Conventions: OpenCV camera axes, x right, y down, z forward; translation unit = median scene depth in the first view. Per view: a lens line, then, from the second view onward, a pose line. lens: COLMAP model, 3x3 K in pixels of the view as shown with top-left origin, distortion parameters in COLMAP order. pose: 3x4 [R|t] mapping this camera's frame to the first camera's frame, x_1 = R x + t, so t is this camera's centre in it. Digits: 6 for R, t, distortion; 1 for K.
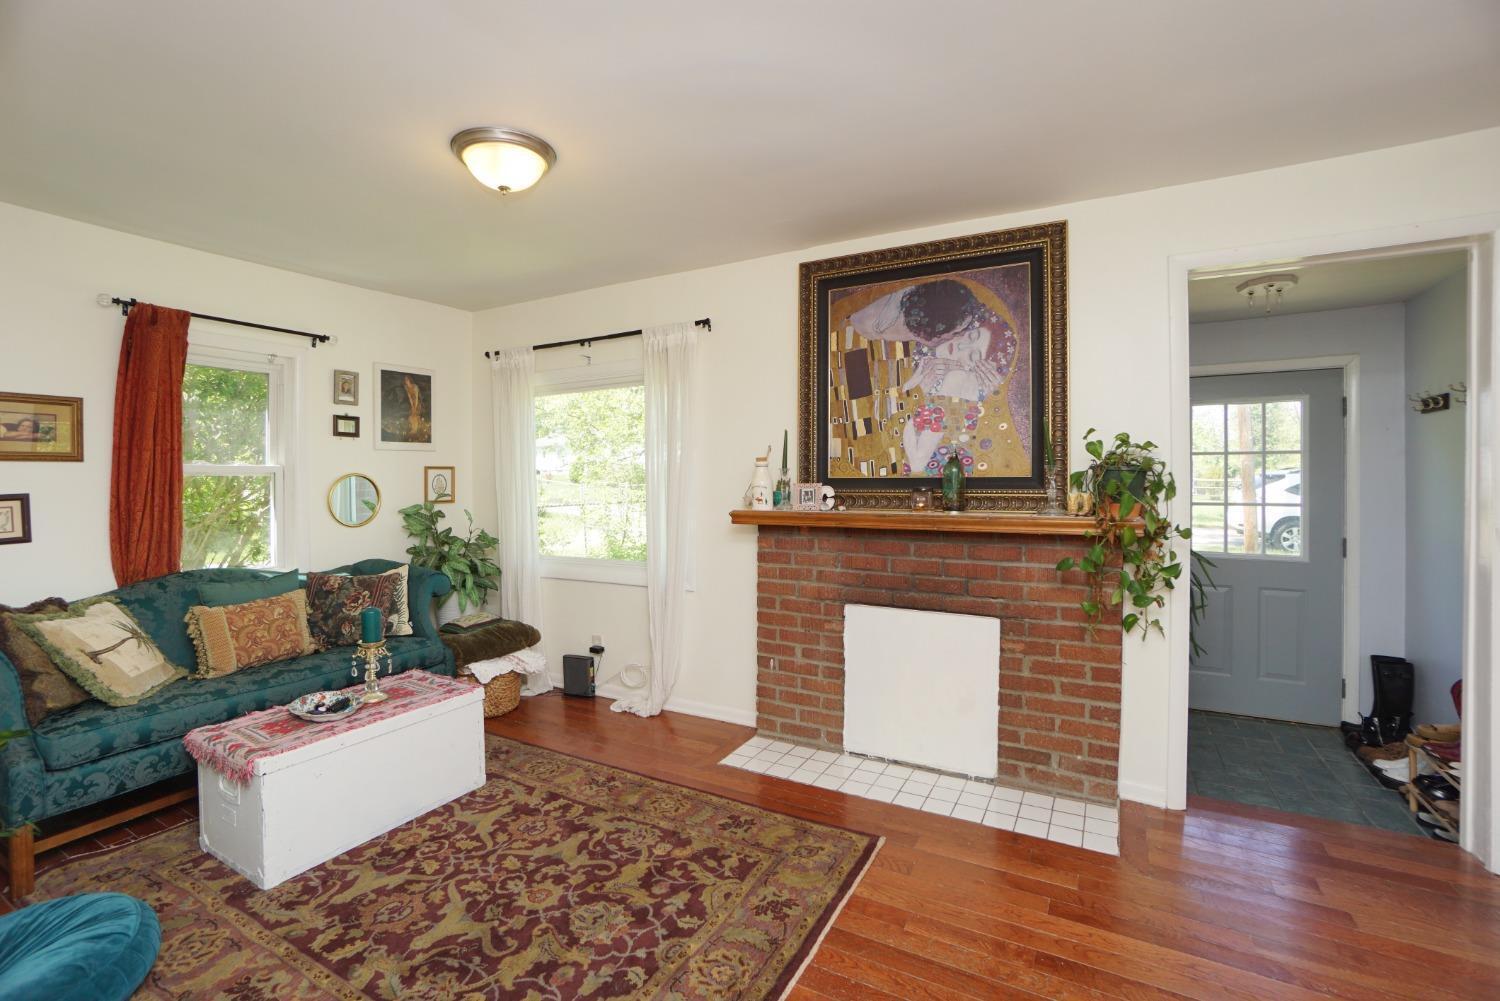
lens RADIAL K [[655.9, 0, 753.1], [0, 655.9, 491.8], [0, 0, 1]] dist [0.000141, -0.000013]
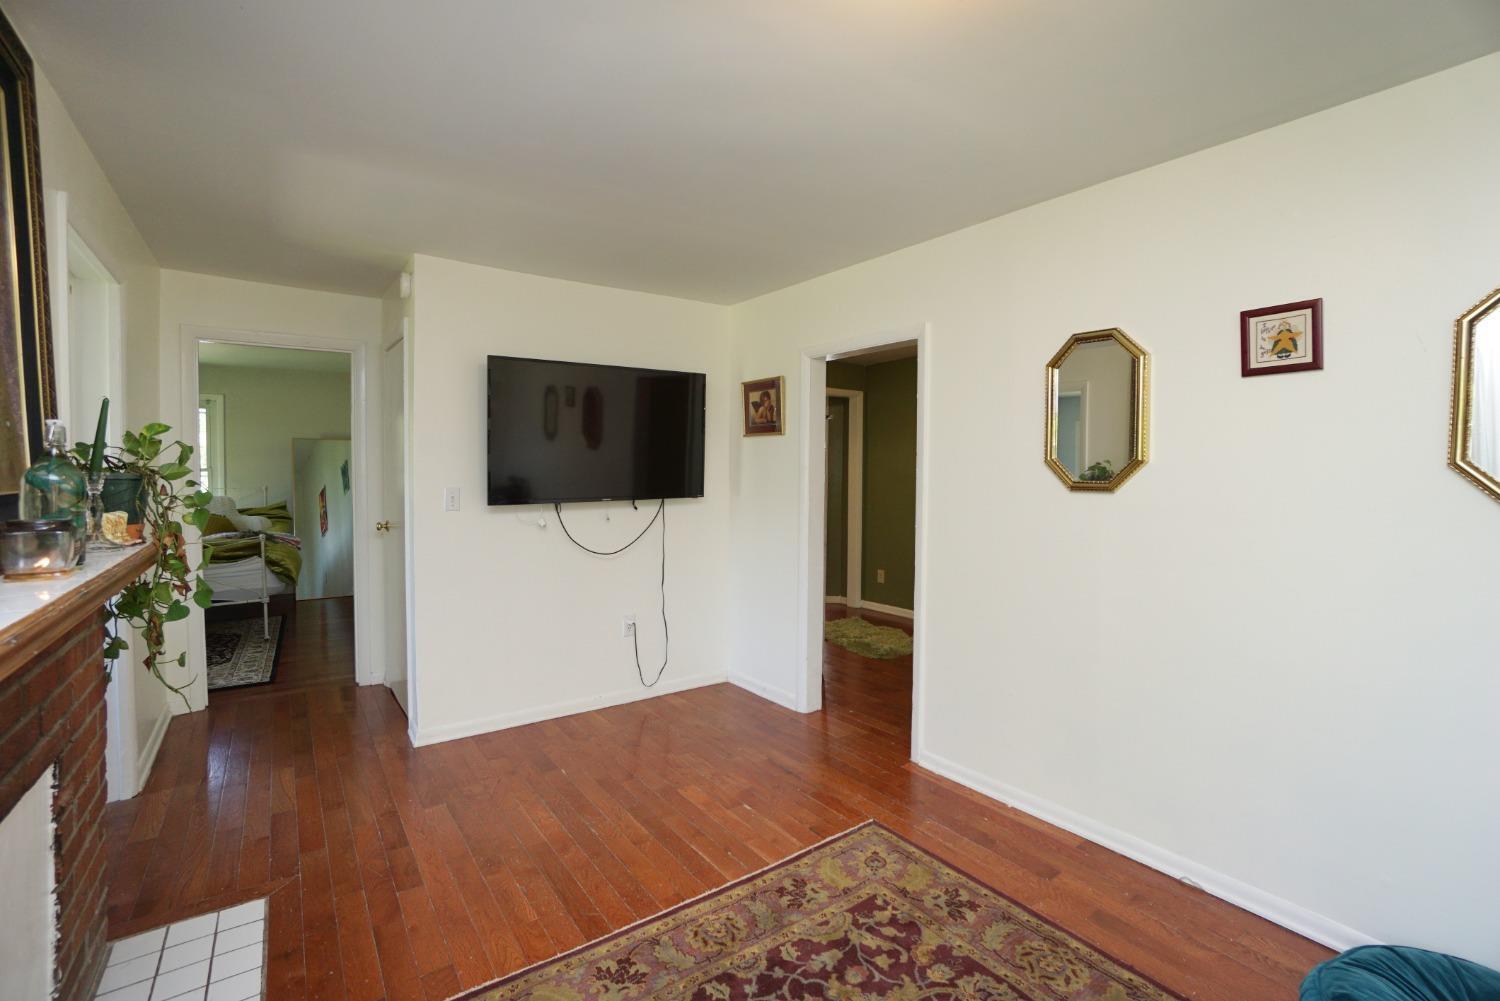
lens RADIAL K [[655.9, 0, 747.9], [0, 655.9, 498.3], [0, 0, 1]] dist [0.000141, -0.000013]
pose [[-0.903666, -0.015586, 0.427954, -0.554922], [0.002122, 0.999162, 0.040870, -0.046158], [-0.428232, 0.037841, -0.902876, 1.937510]]
